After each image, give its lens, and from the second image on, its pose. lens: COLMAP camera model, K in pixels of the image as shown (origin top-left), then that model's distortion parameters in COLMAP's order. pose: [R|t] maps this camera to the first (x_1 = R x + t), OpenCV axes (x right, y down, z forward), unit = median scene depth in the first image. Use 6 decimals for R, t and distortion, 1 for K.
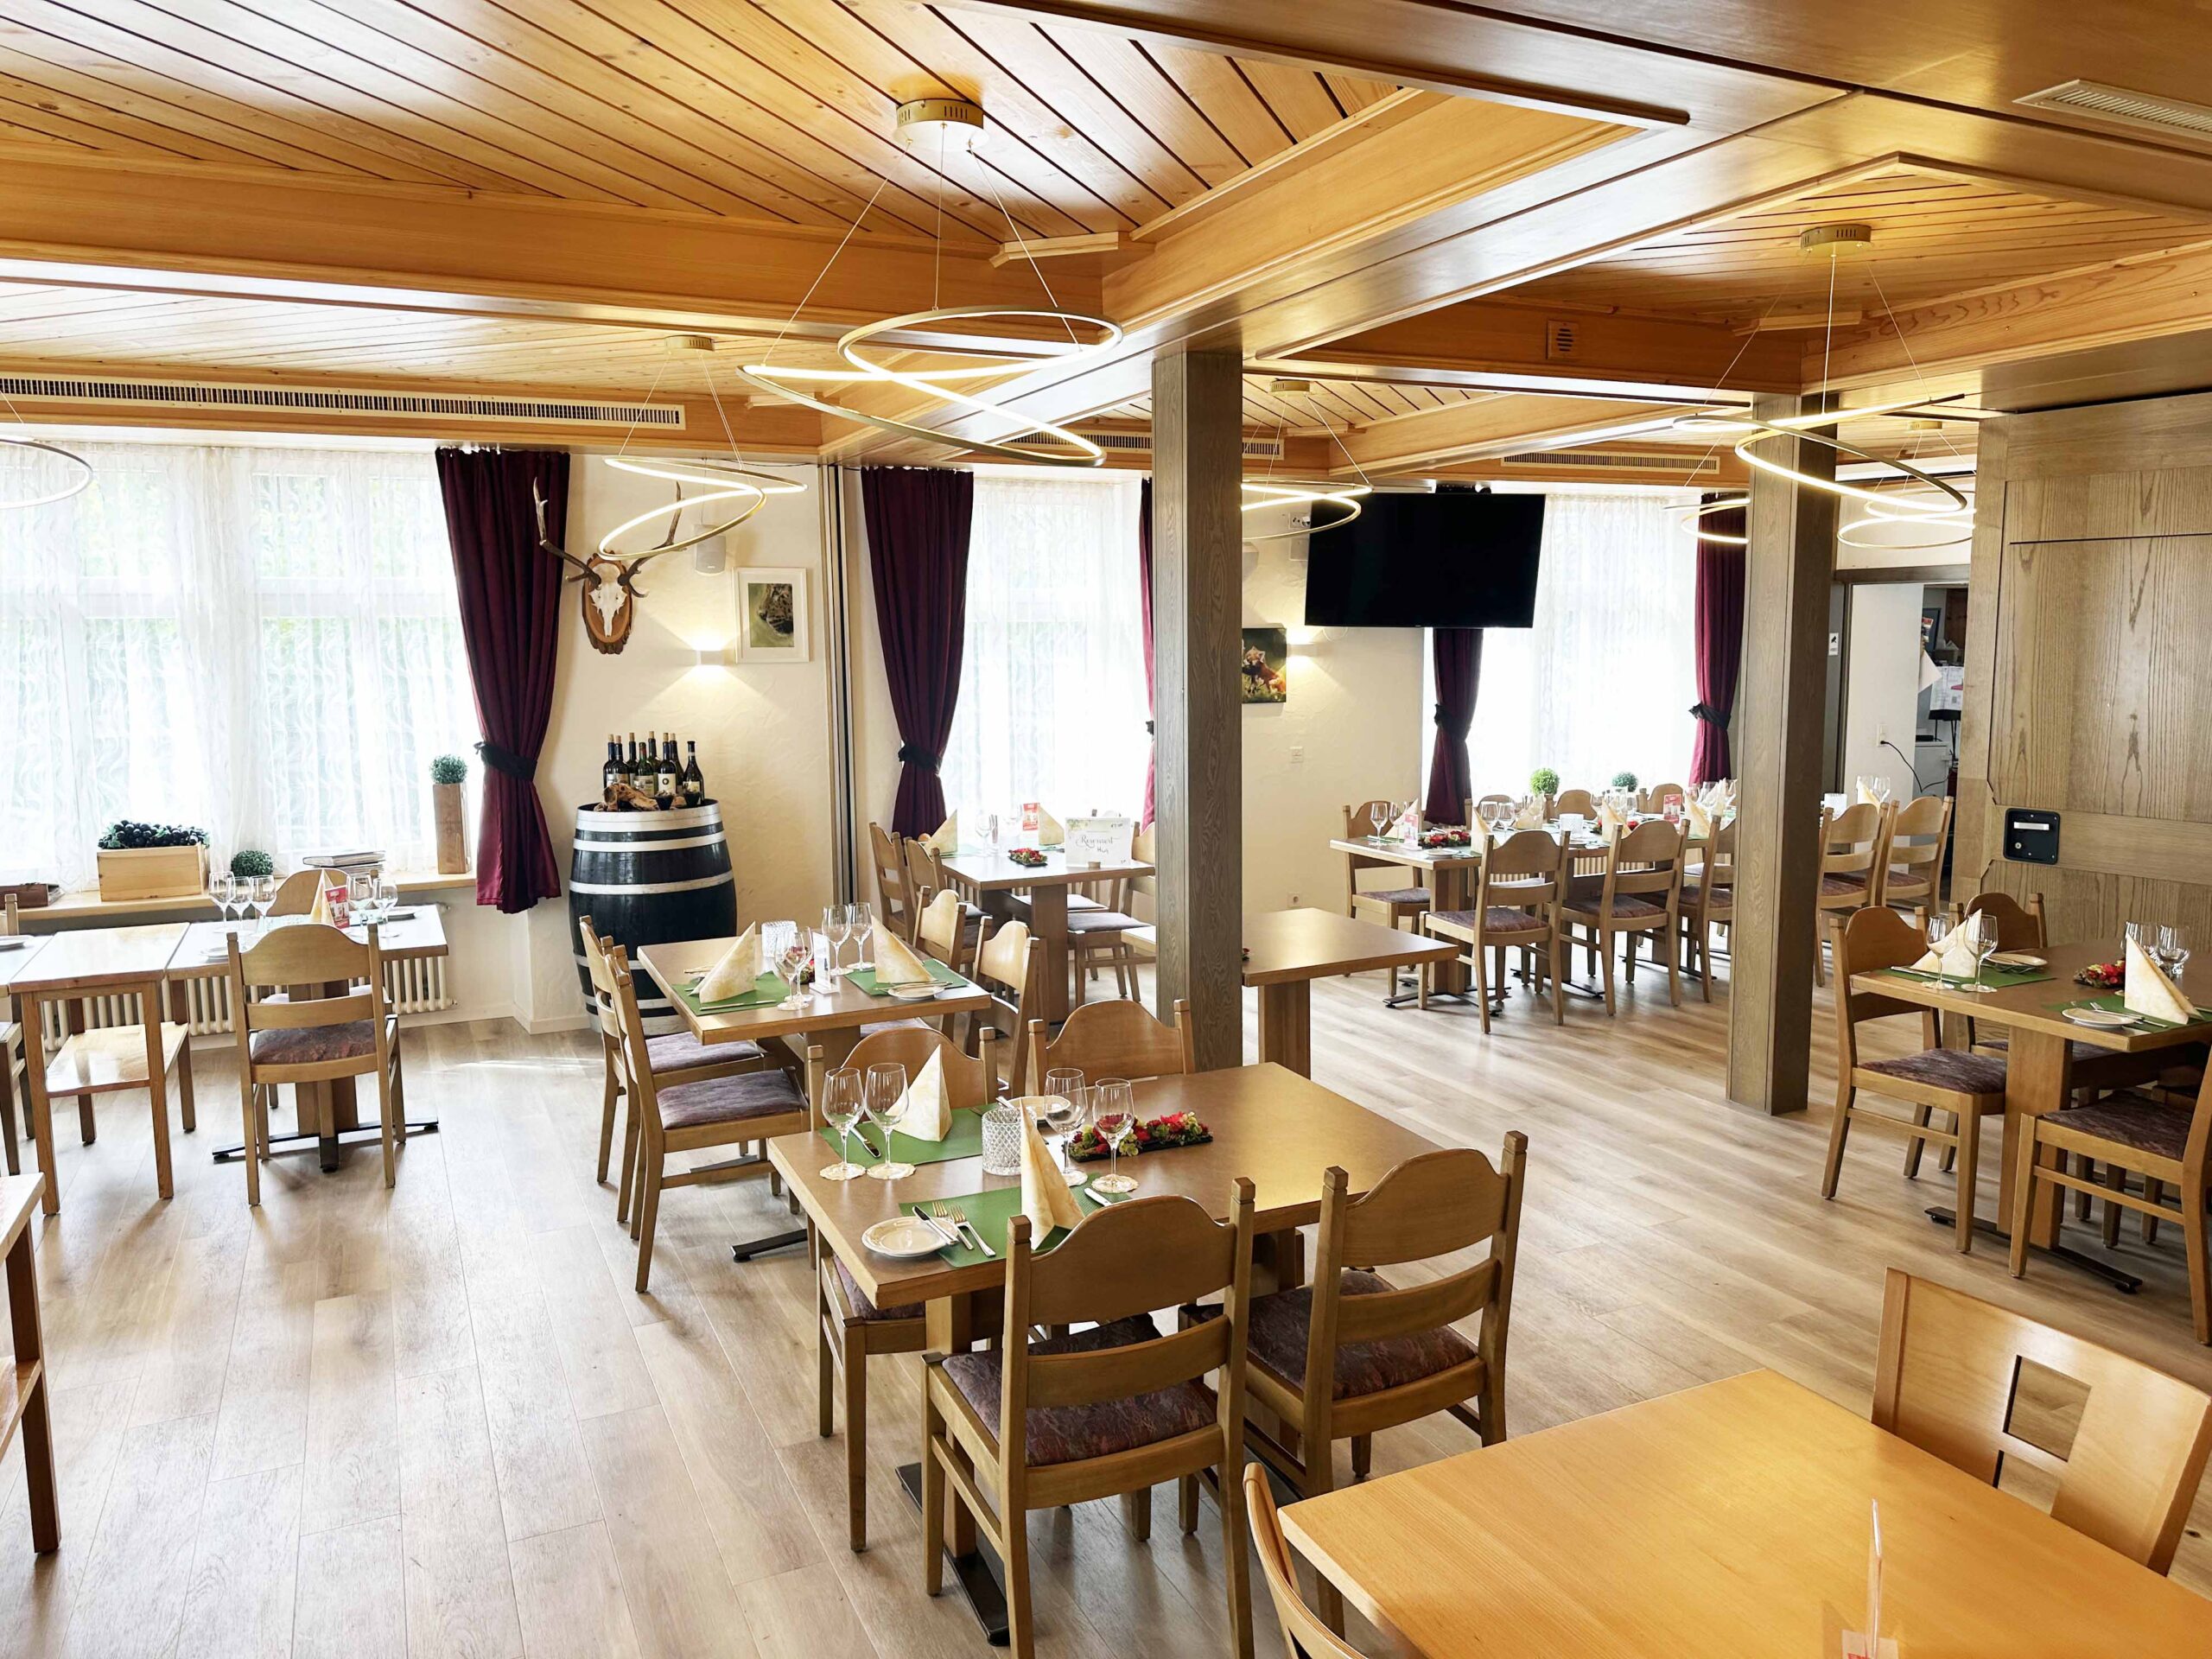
lens RADIAL K [[1522.4, 0, 1106.0], [0, 1522.4, 829.5], [0, 0, 1]] dist [-0.042886, -0.005229]
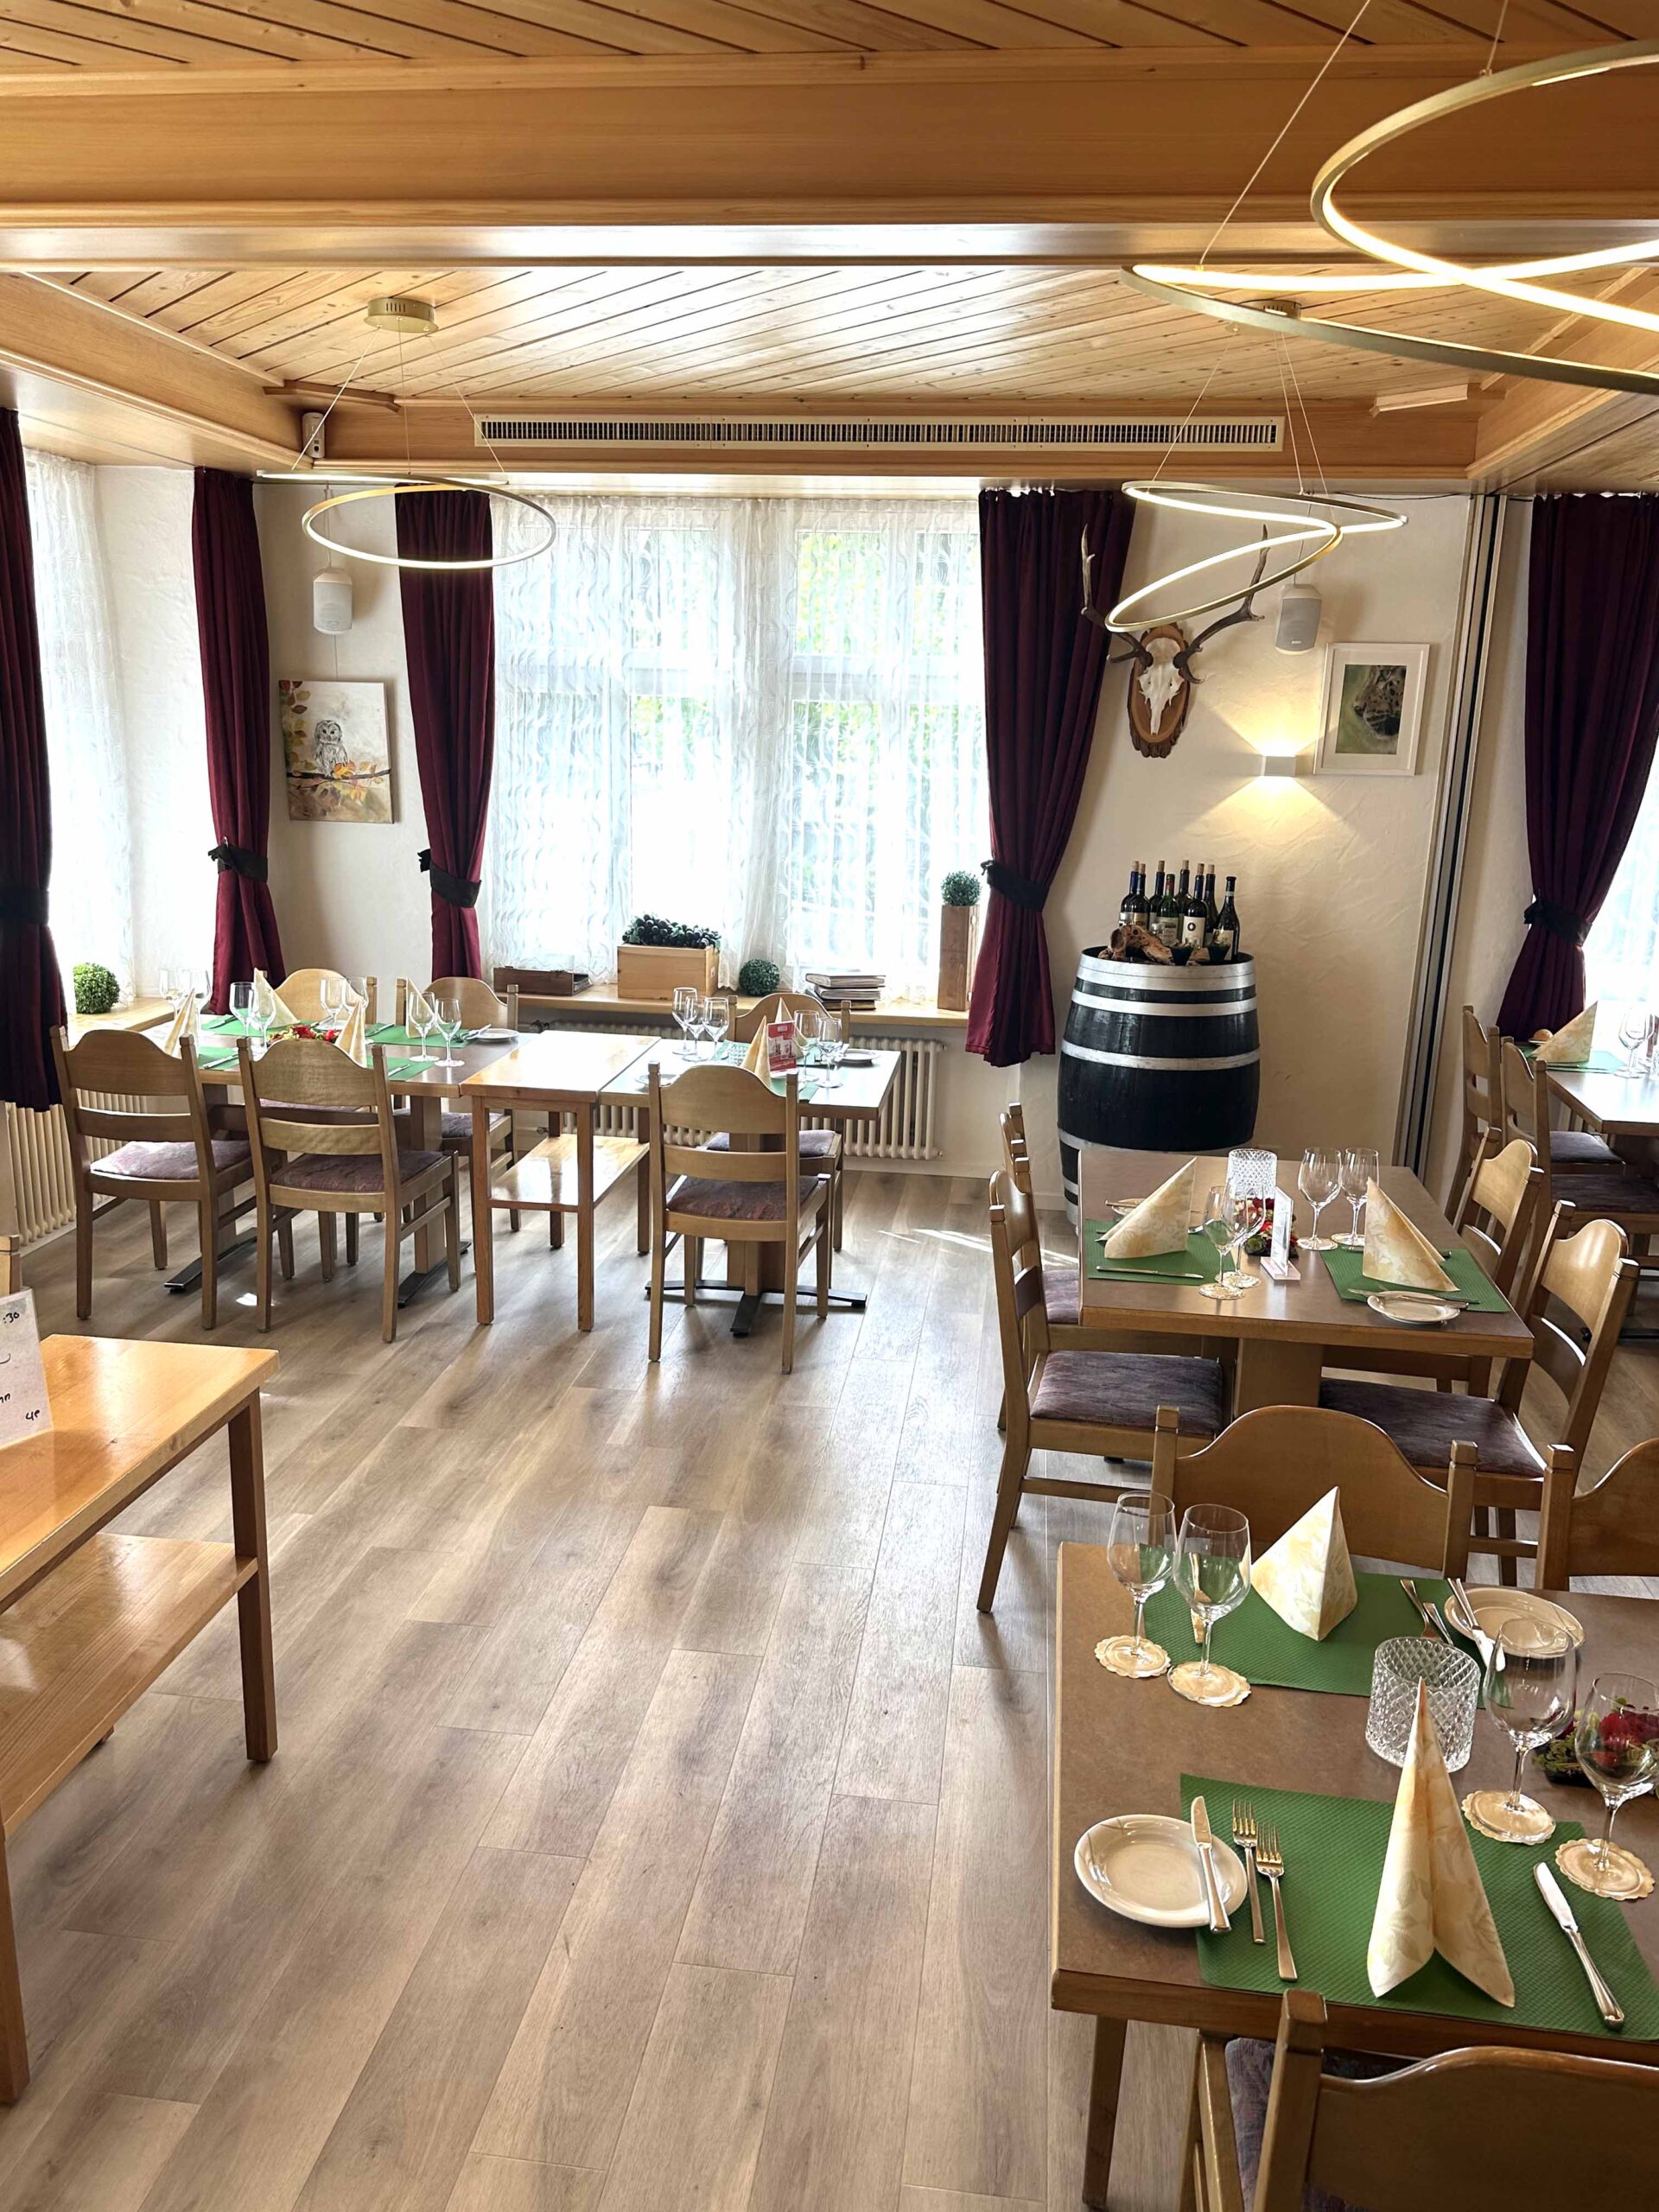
lens RADIAL K [[1642.3, 0, 823.7], [0, 1642.3, 1132.6], [0, 0, 1]] dist [0.190083, -0.378284]
pose [[0.835531, 0.156070, -0.526811, 0.019634], [-0.096975, 0.985646, 0.138198, -0.026717], [0.540818, -0.064381, 0.838672, 0.166434]]
